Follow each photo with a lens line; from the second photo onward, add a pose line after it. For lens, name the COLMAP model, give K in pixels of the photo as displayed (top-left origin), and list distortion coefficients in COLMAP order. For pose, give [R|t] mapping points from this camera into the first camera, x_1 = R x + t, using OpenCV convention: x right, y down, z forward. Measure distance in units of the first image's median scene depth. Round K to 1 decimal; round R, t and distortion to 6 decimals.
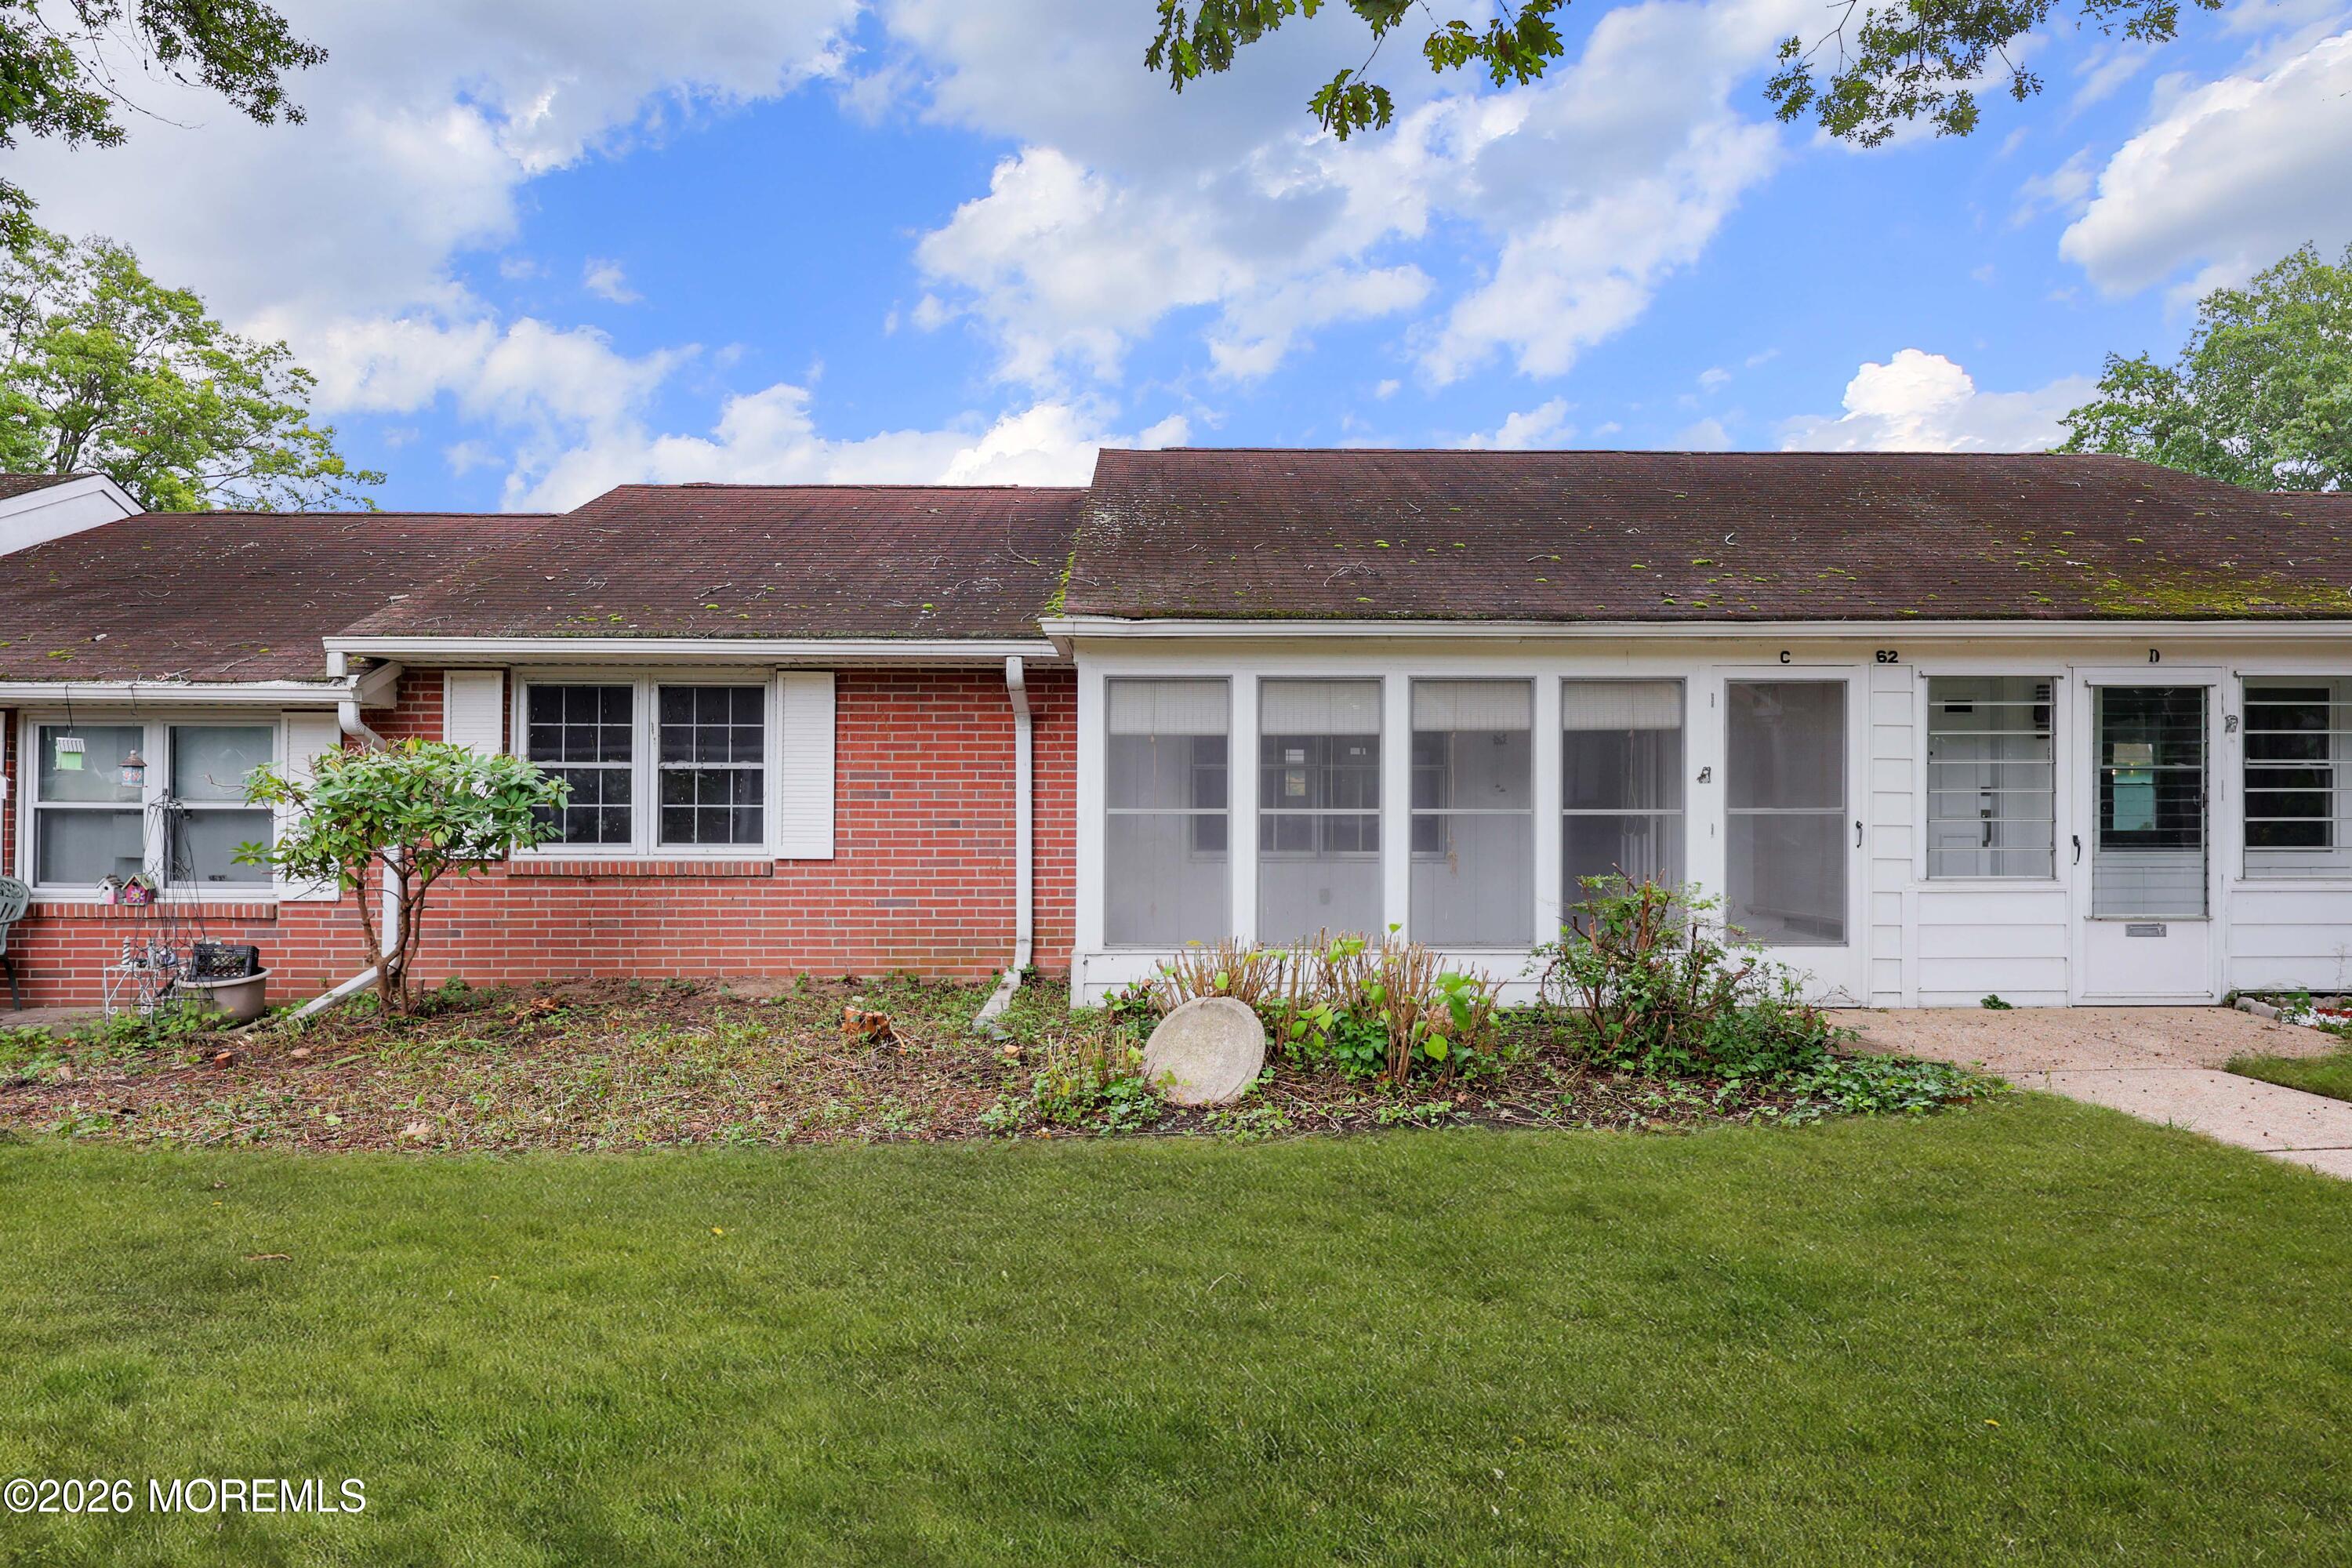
lens RADIAL K [[1442.1, 0, 1172.9], [0, 1442.1, 813.3], [0, 0, 1]] dist [-0.002468, -0.003100]
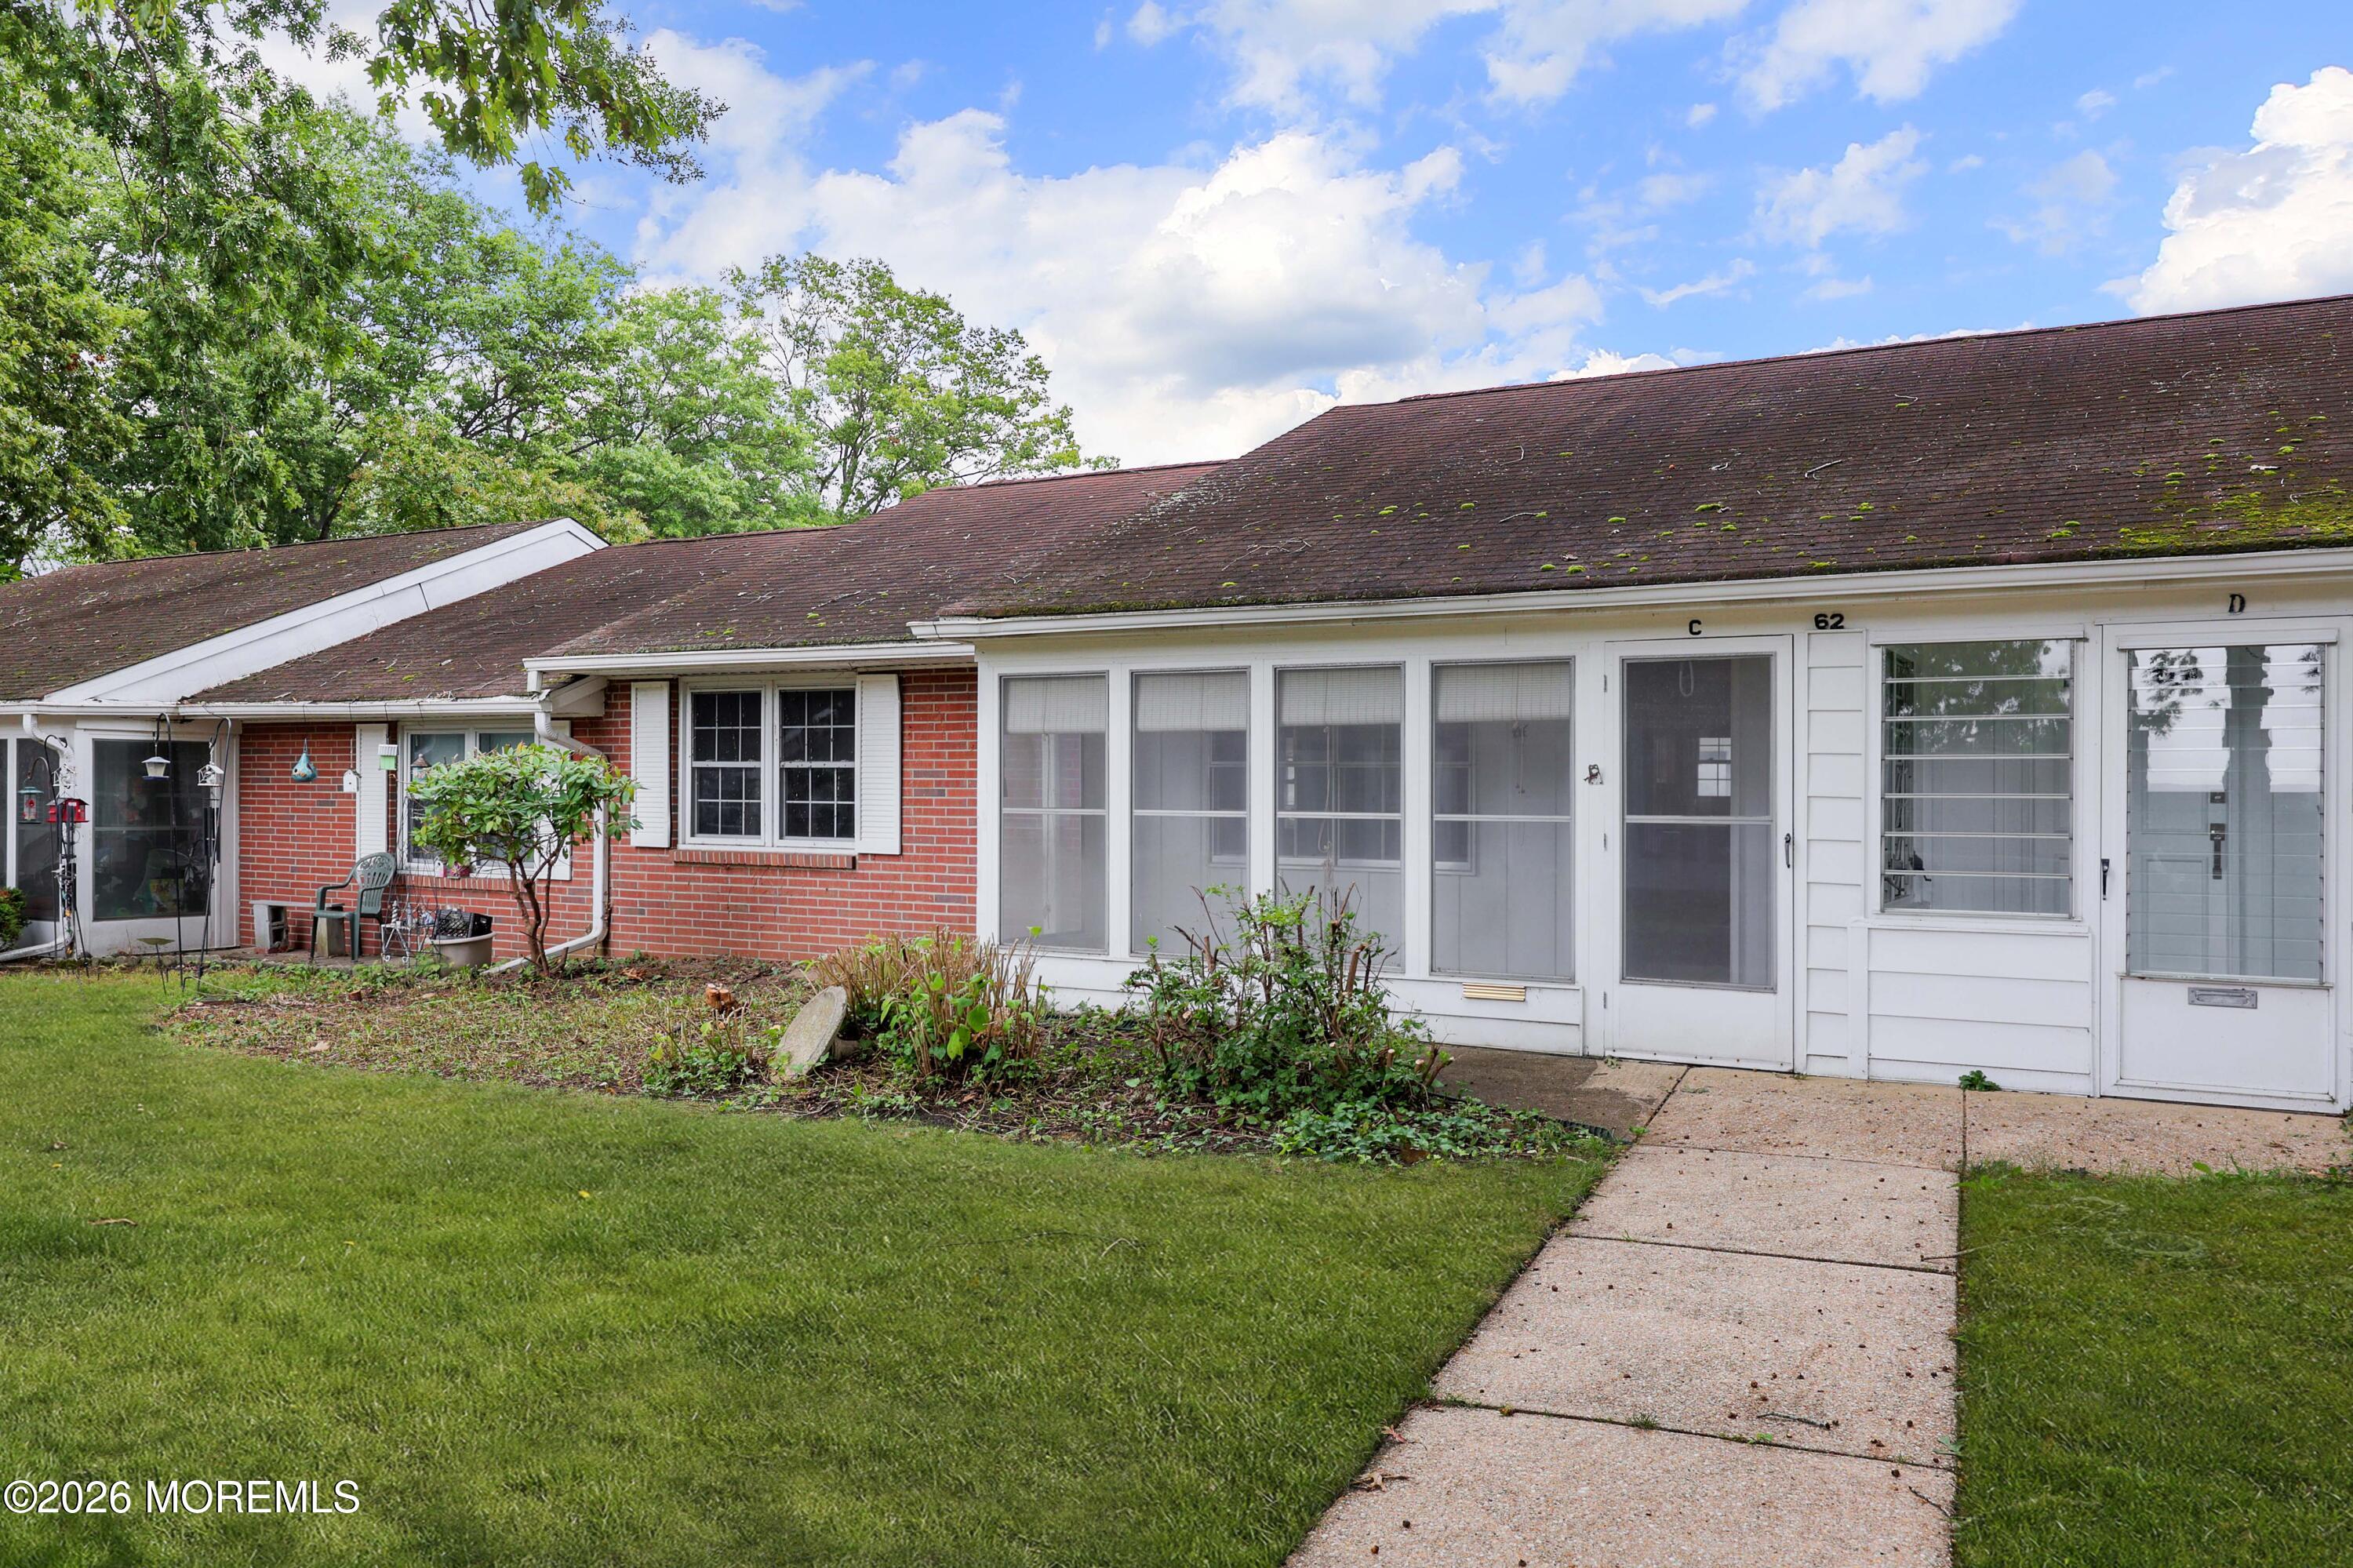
lens RADIAL K [[1759.1, 0, 1178.5], [0, 1759.1, 823.9], [0, 0, 1]] dist [-0.000784, 0.000772]
pose [[0.862896, 0.014573, -0.505171, 0.575314], [-0.011465, 0.999891, 0.009260, -0.004249], [0.505252, -0.002199, 0.862969, 0.009237]]
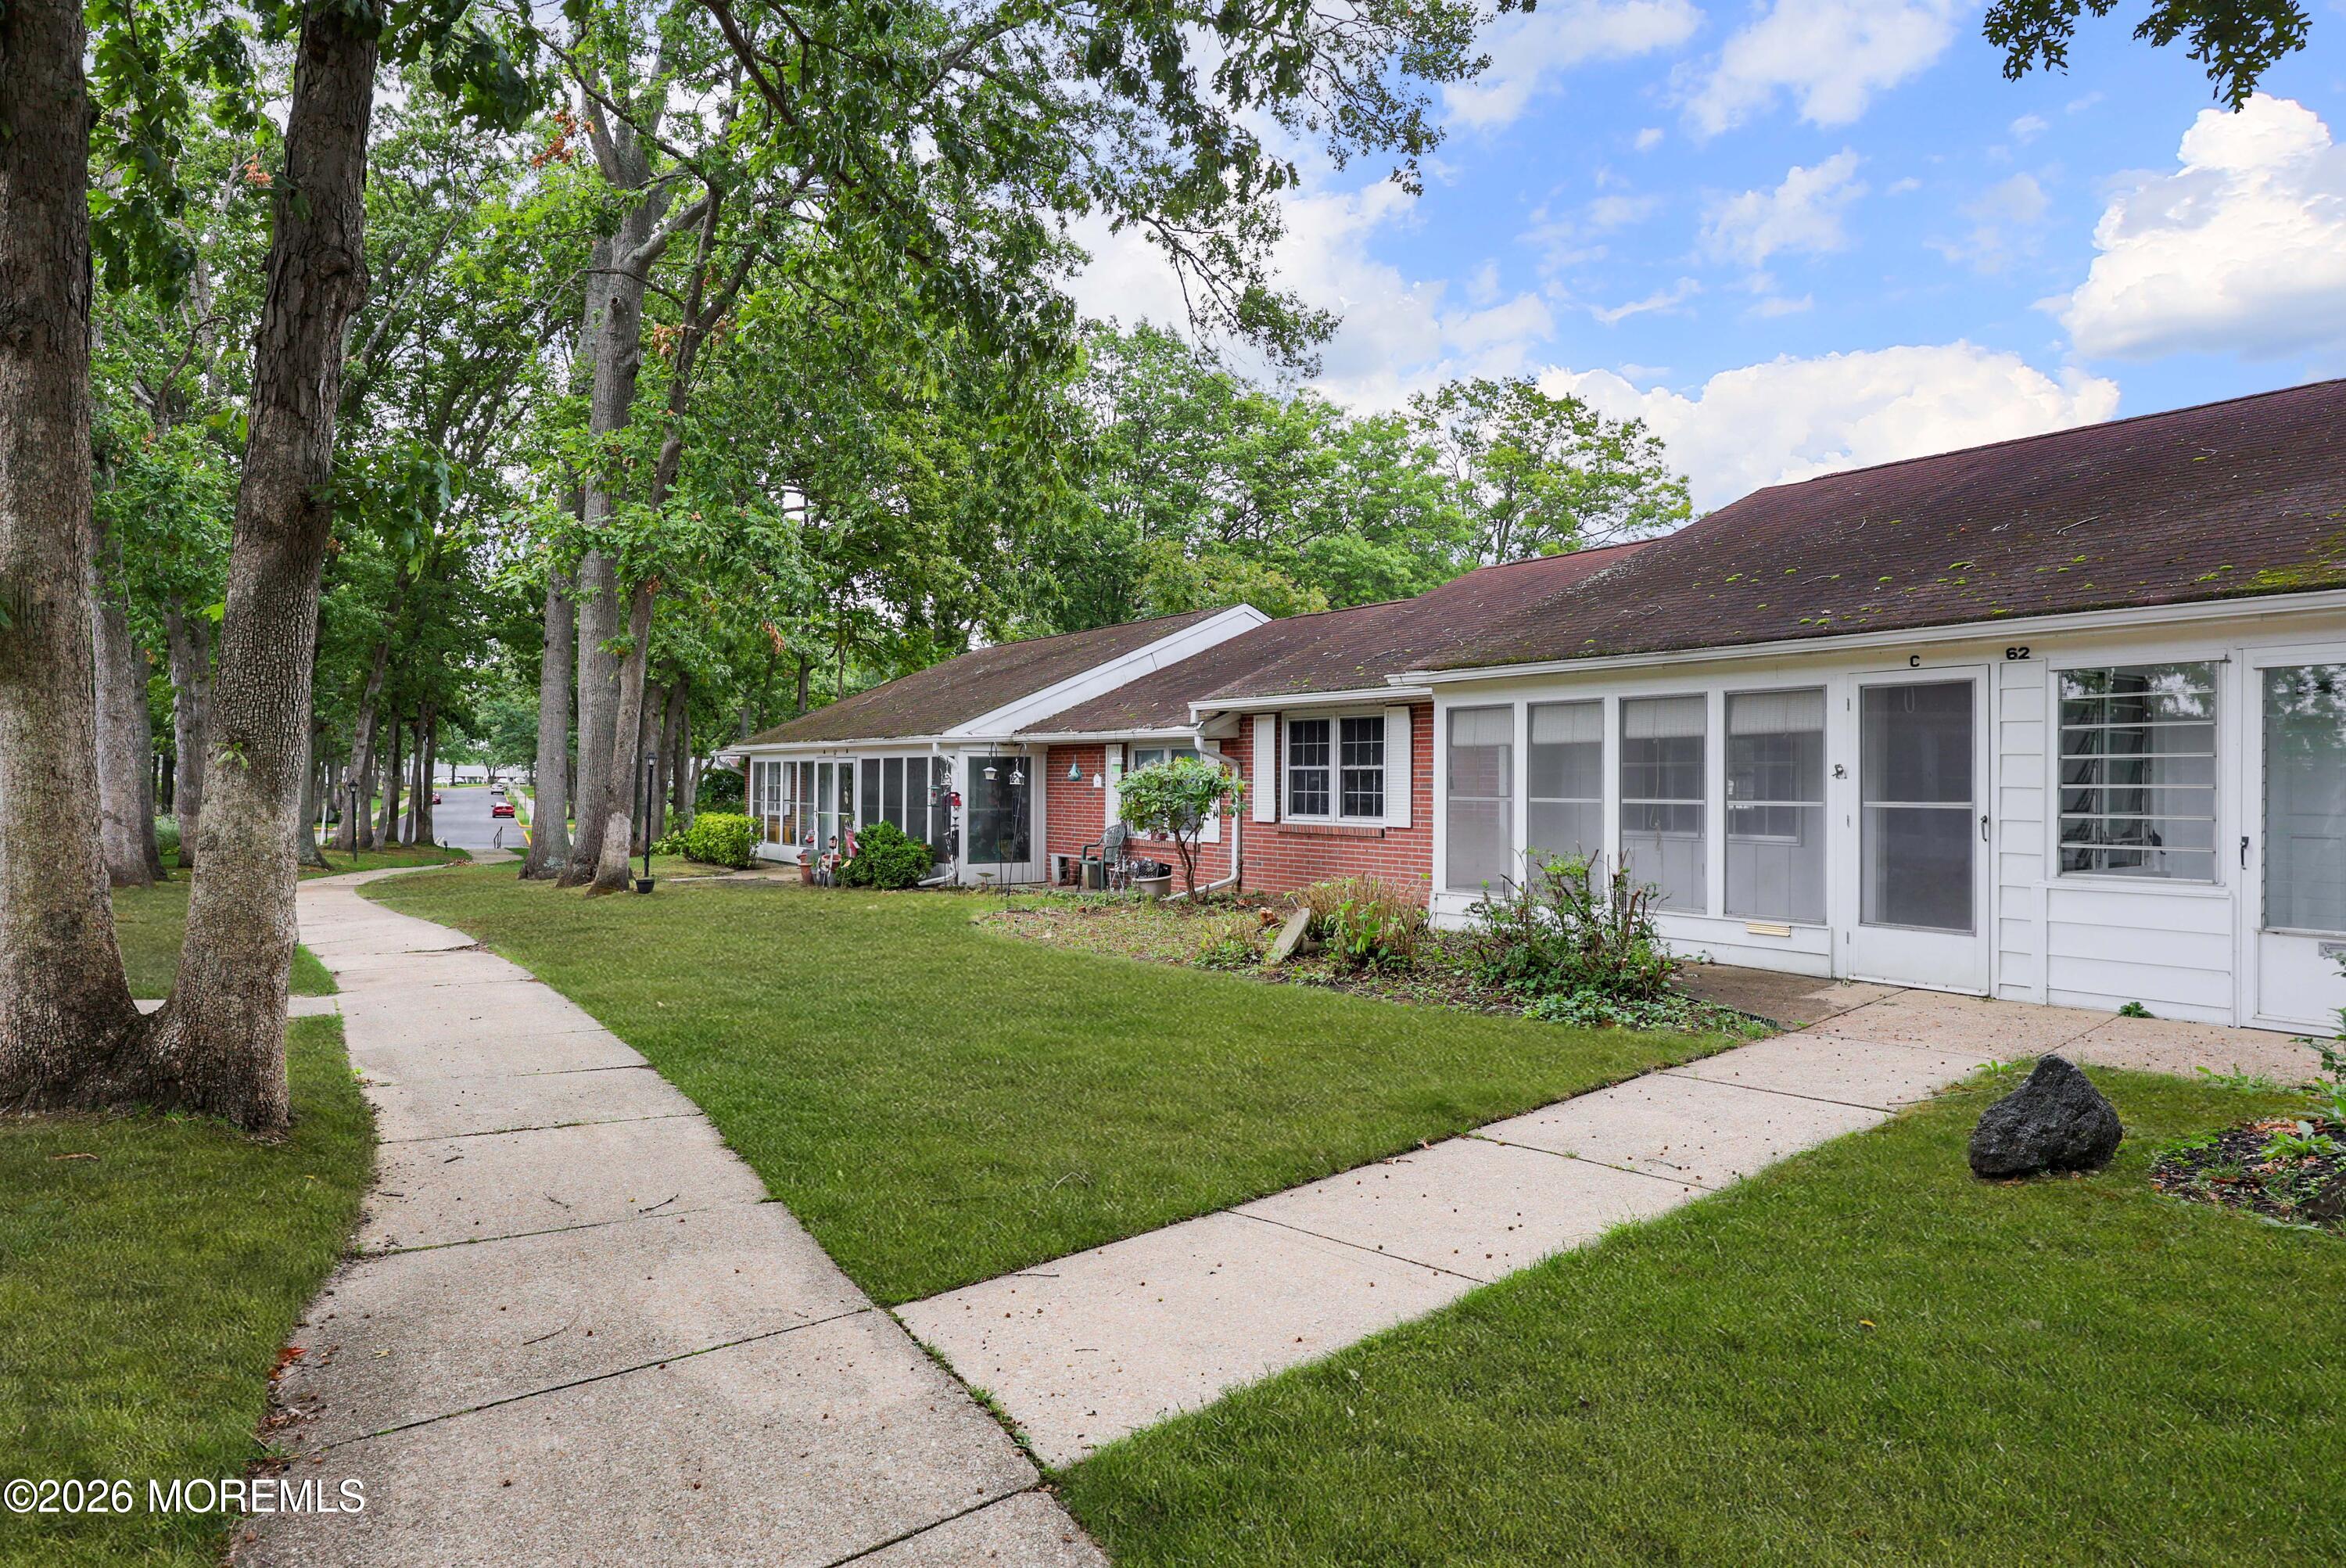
lens RADIAL K [[1353.4, 0, 1169.1], [0, 1353.4, 814.7], [0, 0, 1]] dist [-0.004912, -0.001439]
pose [[0.559063, 0.020292, -0.828877, 0.812604], [-0.007840, 0.999785, 0.019188, -0.007922], [0.829088, -0.004229, 0.559102, -0.018935]]
